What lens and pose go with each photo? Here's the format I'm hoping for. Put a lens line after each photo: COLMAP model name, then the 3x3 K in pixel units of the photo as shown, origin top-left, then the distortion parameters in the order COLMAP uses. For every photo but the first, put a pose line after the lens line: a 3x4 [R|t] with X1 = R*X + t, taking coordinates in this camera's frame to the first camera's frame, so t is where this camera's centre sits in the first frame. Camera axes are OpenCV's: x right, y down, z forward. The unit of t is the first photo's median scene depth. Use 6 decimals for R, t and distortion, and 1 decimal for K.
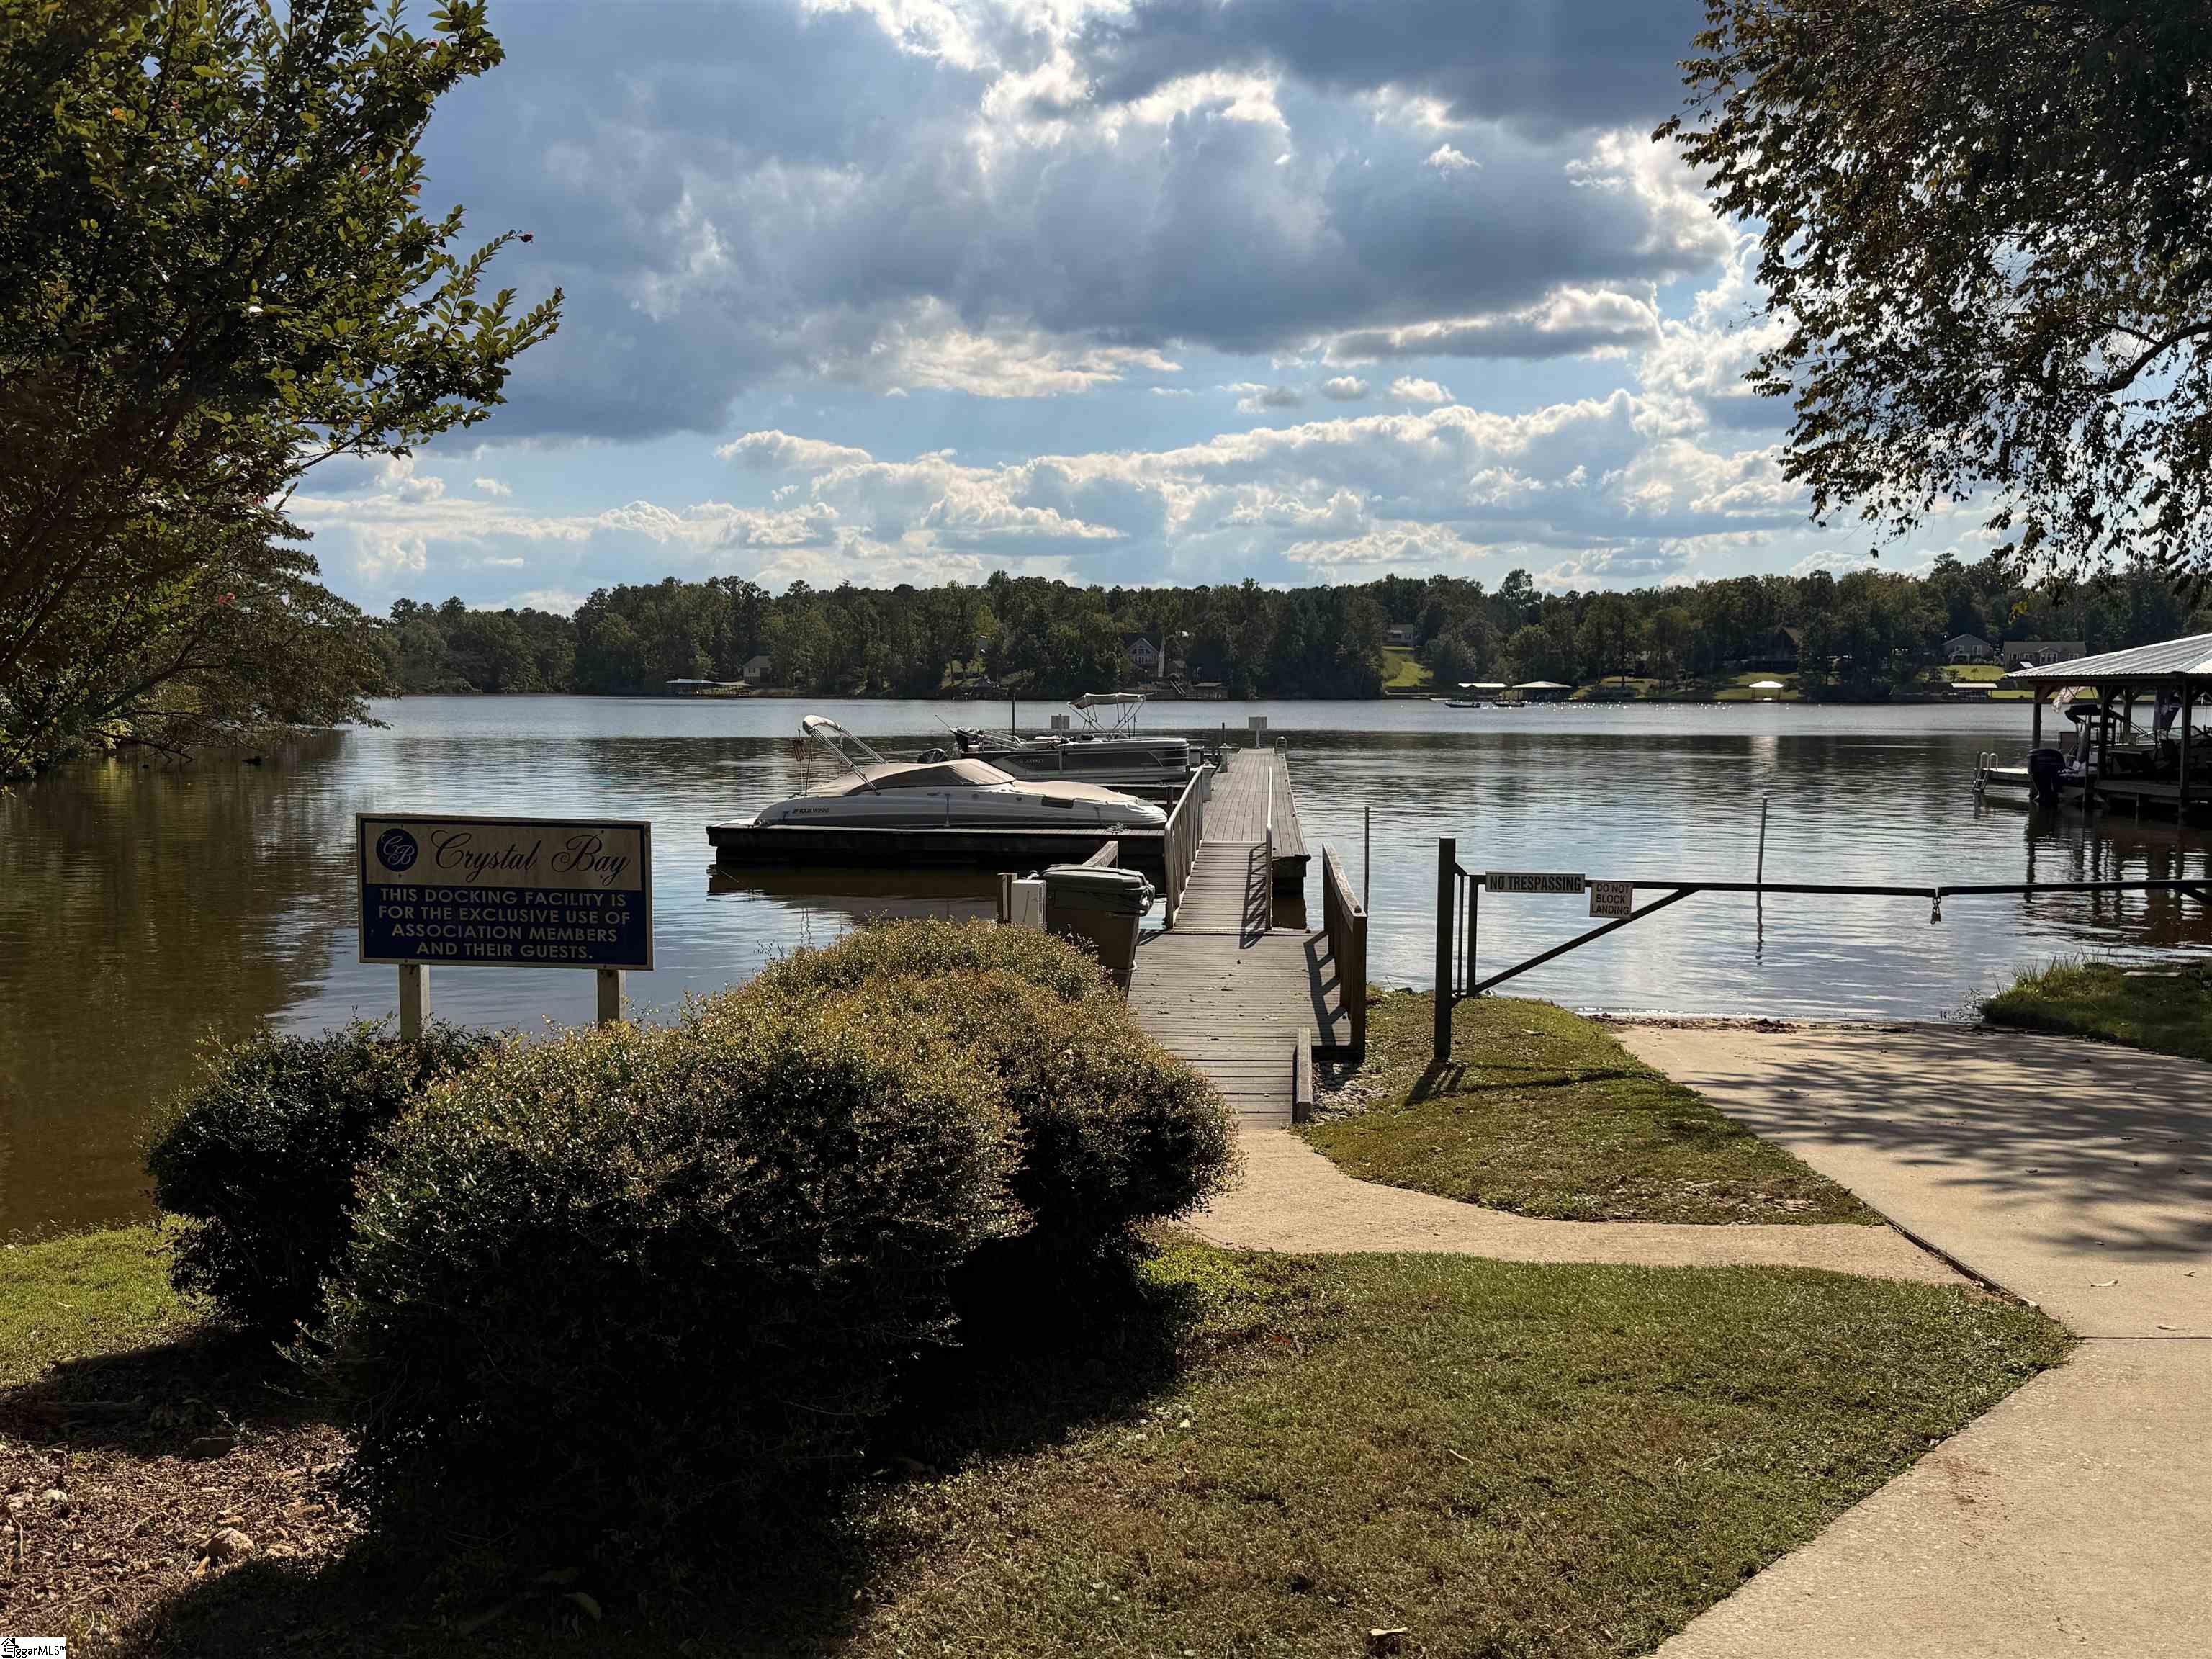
lens RADIAL K [[2057.4, 0, 1098.1], [0, 2057.4, 824.7], [0, 0, 1]] dist [0.032893, 0.010945]
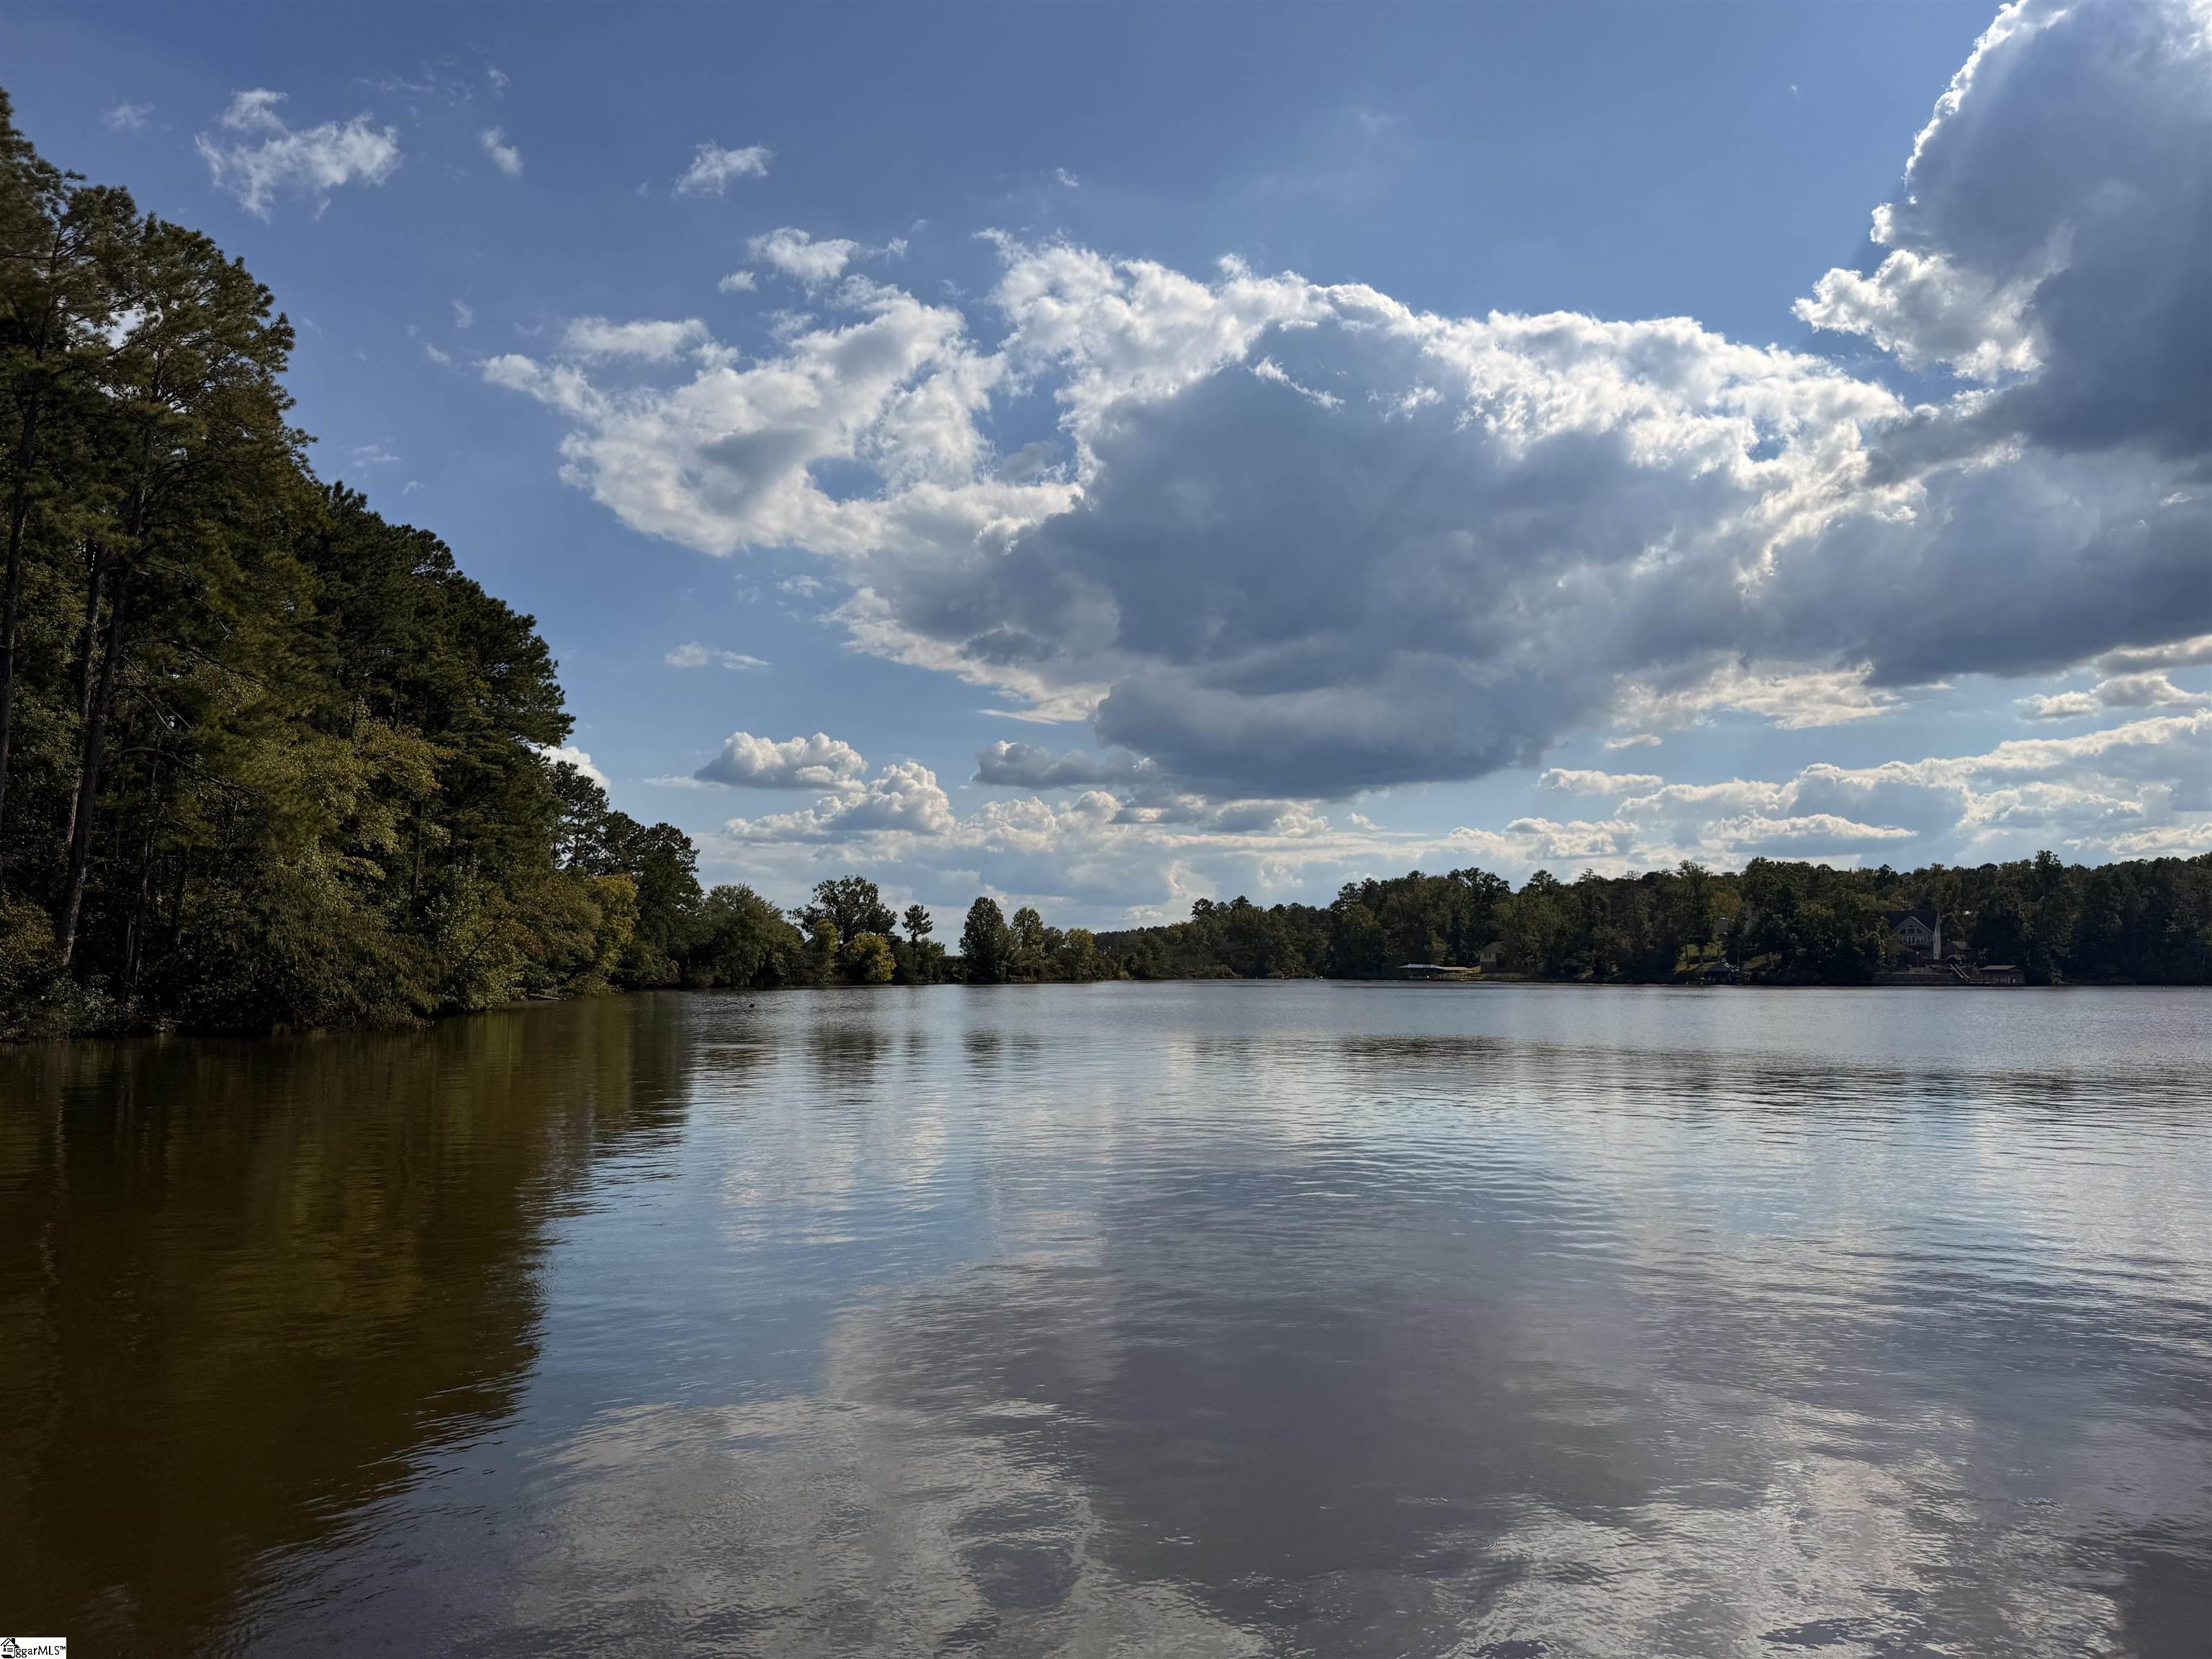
lens RADIAL K [[1519.5, 0, 1097.3], [0, 1519.5, 827.2], [0, 0, 1]] dist [-0.002137, -0.003577]
pose [[0.882347, -0.048334, -0.468112, 0.020628], [-0.029196, 0.987173, -0.156961, -0.014106], [0.469694, 0.152162, 0.869618, 0.245707]]
